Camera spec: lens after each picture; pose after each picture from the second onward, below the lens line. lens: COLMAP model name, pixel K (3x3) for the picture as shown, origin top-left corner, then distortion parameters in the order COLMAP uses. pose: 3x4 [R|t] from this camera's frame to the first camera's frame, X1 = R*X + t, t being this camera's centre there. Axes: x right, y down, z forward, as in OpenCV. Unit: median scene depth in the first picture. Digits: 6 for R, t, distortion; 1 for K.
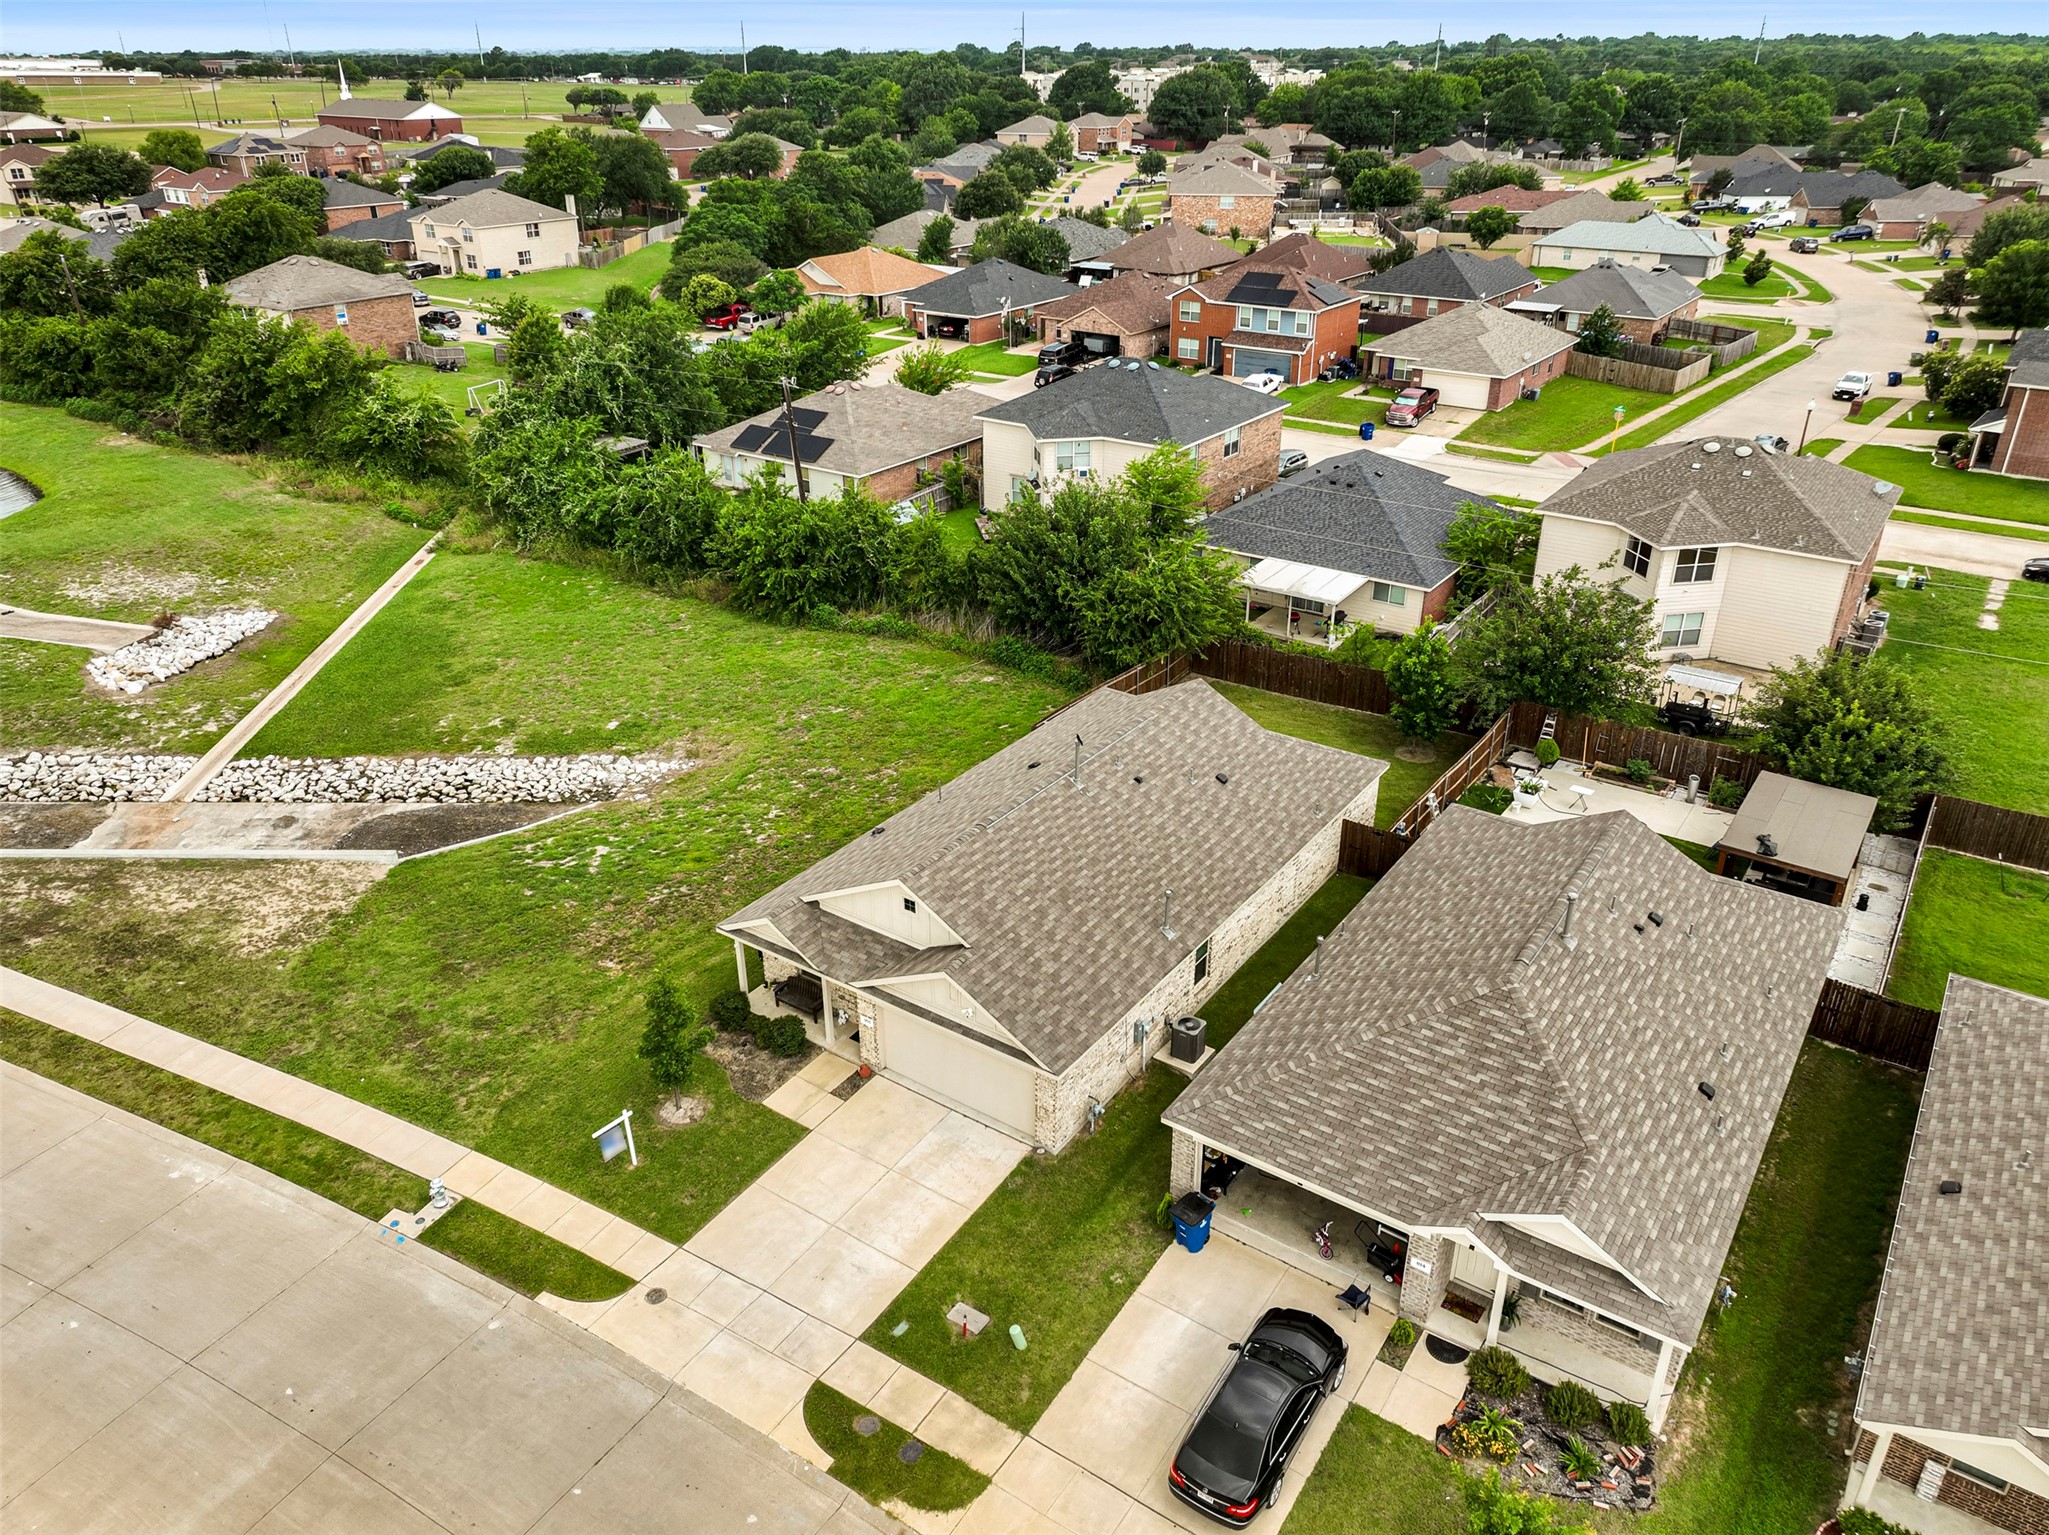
lens RADIAL K [[1445.0, 0, 1031.3], [0, 1445.0, 778.5], [0, 0, 1]] dist [-0.001502, 0.018790]
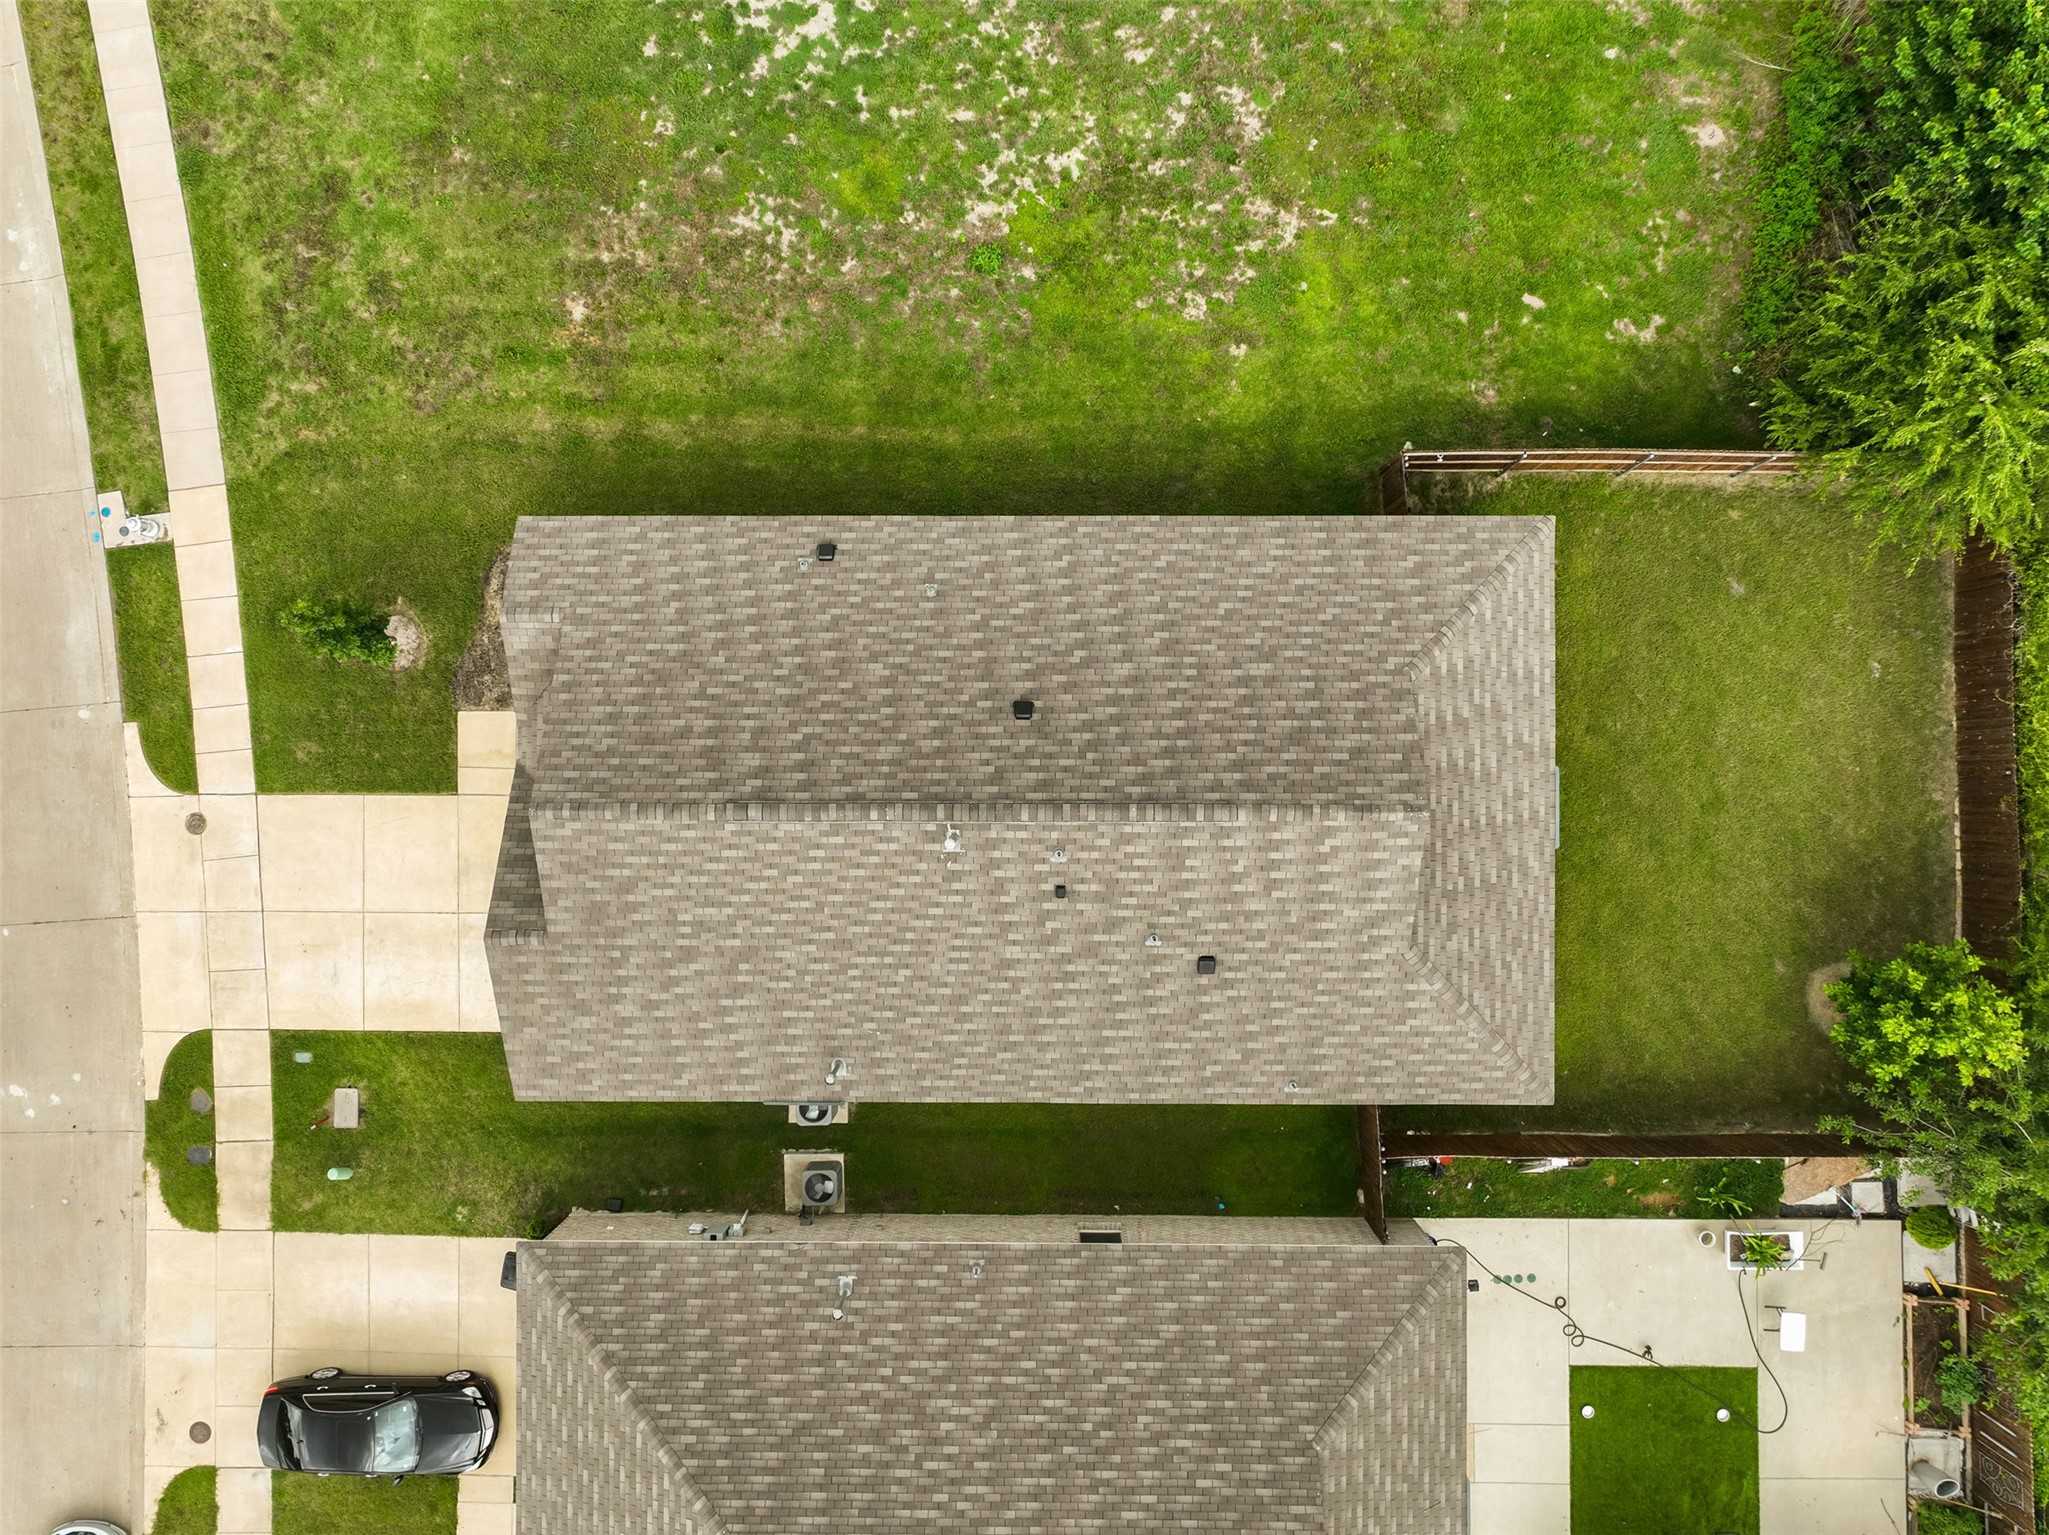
lens RADIAL K [[1445.0, 0, 1031.3], [0, 1445.0, 778.5], [0, 0, 1]] dist [-0.001502, 0.018790]
pose [[0.568415, 0.822722, -0.005714, 0.033759], [-0.363834, 0.257588, 0.895139, -0.585523], [0.737923, -0.506731, 0.445751, 0.797480]]
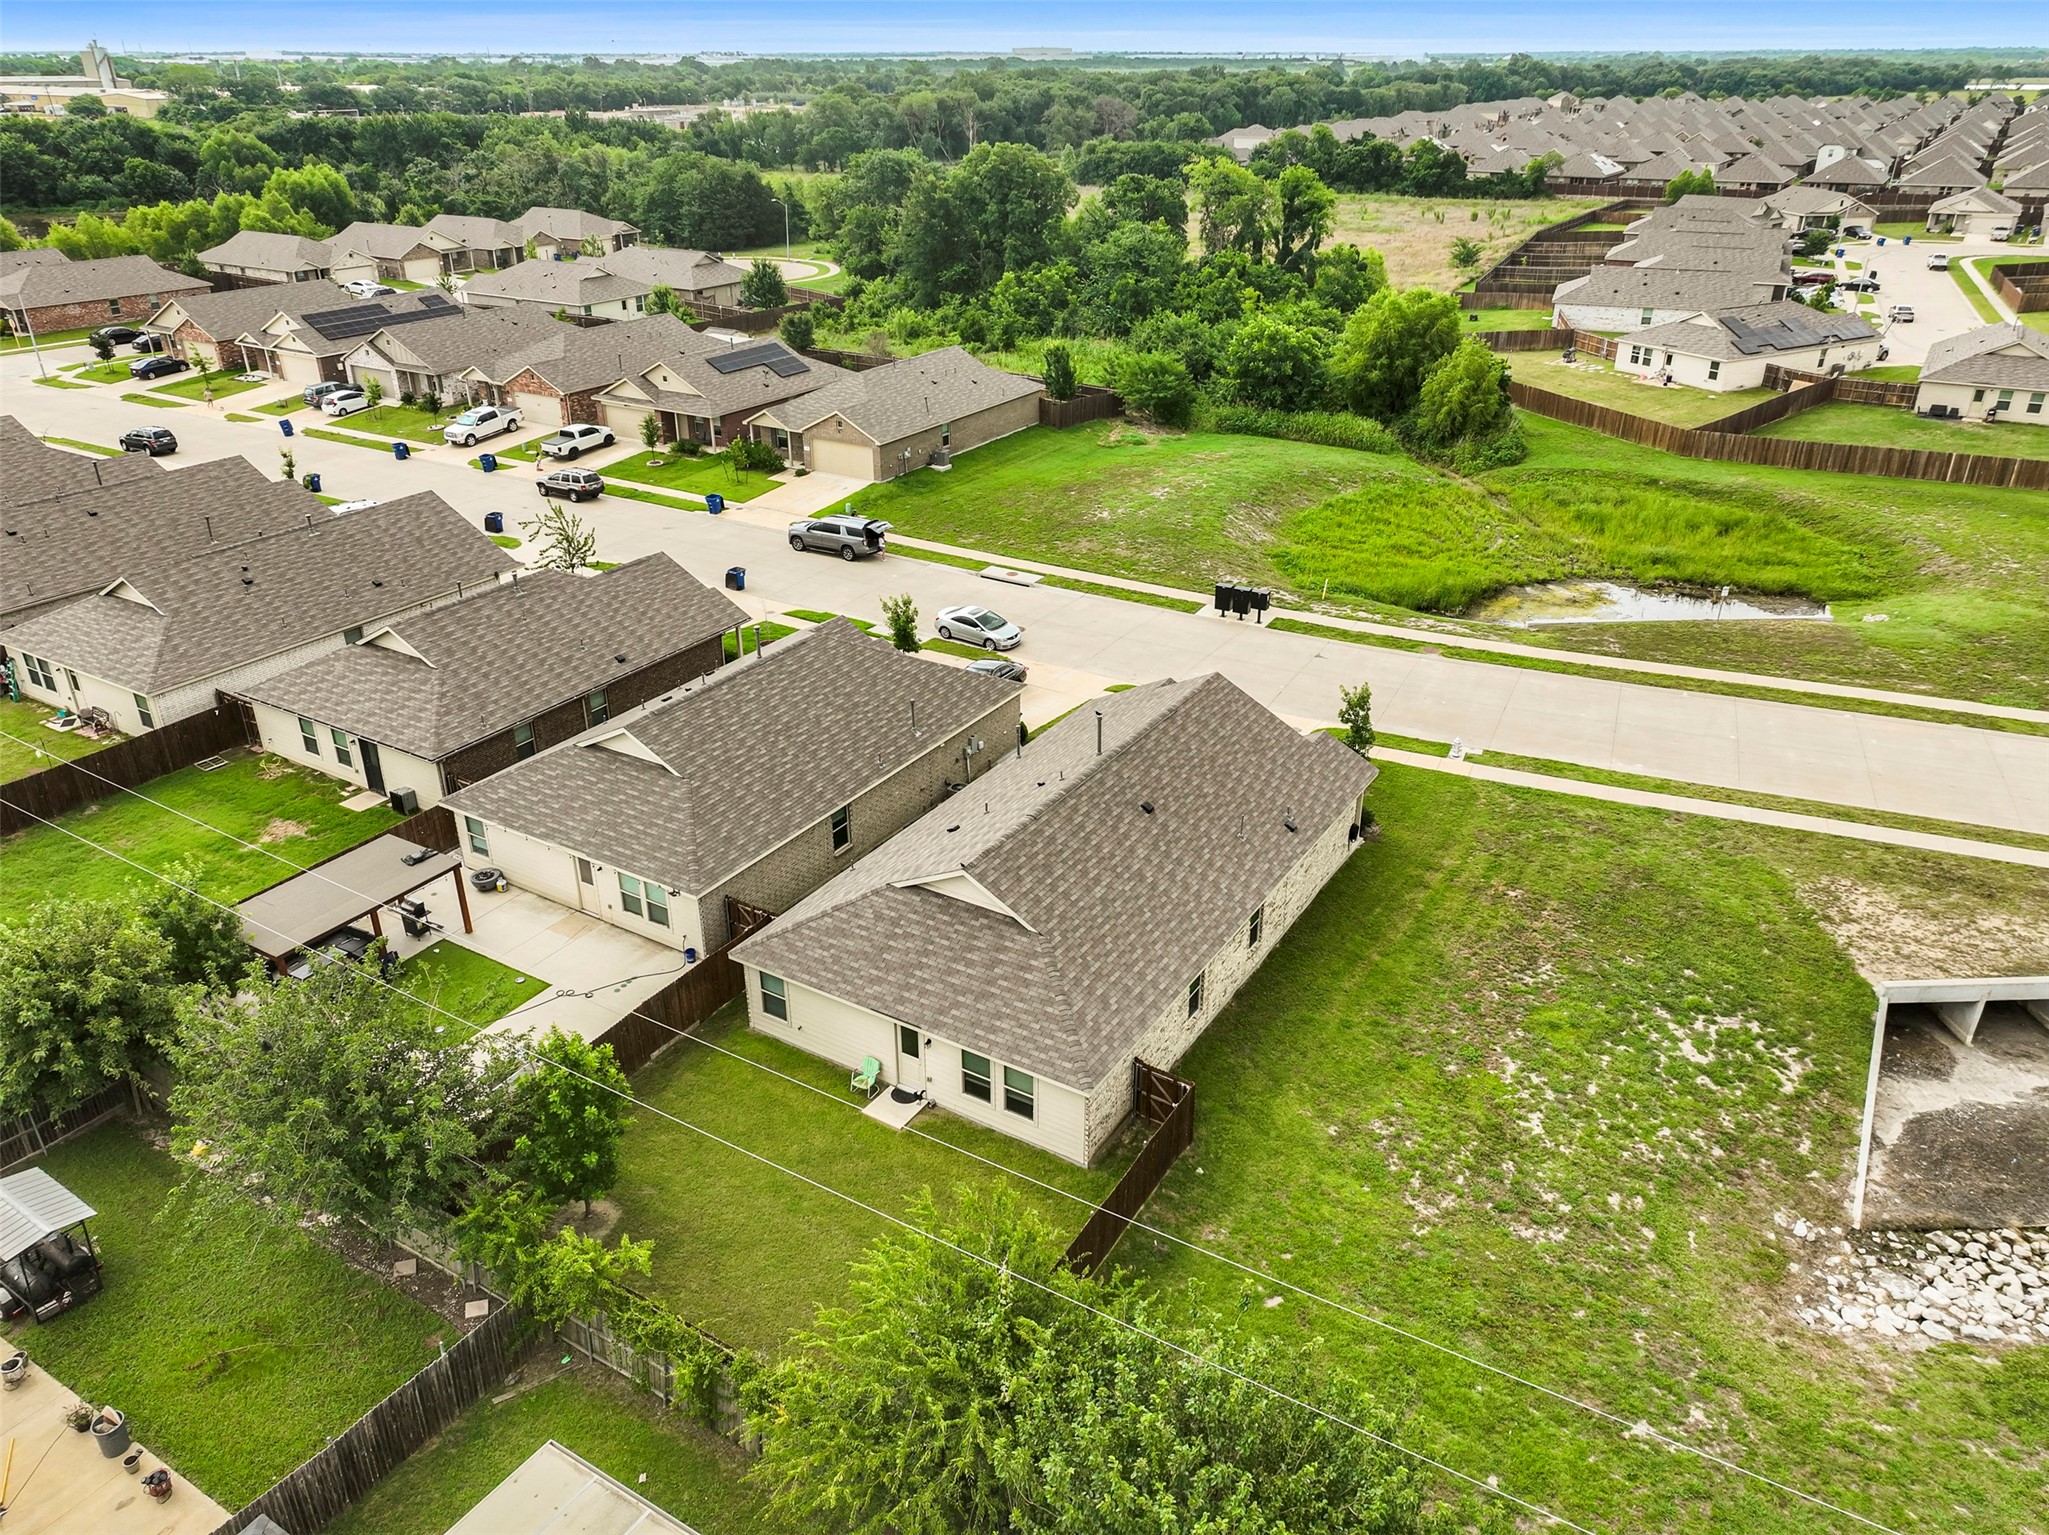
lens RADIAL K [[1445.0, 0, 1031.3], [0, 1445.0, 778.5], [0, 0, 1]] dist [-0.001502, 0.018790]
pose [[-0.998498, 0.027757, -0.047238, 0.138268], [-0.021579, 0.593265, 0.804718, -0.880851], [0.050361, 0.804529, -0.591775, 1.711903]]
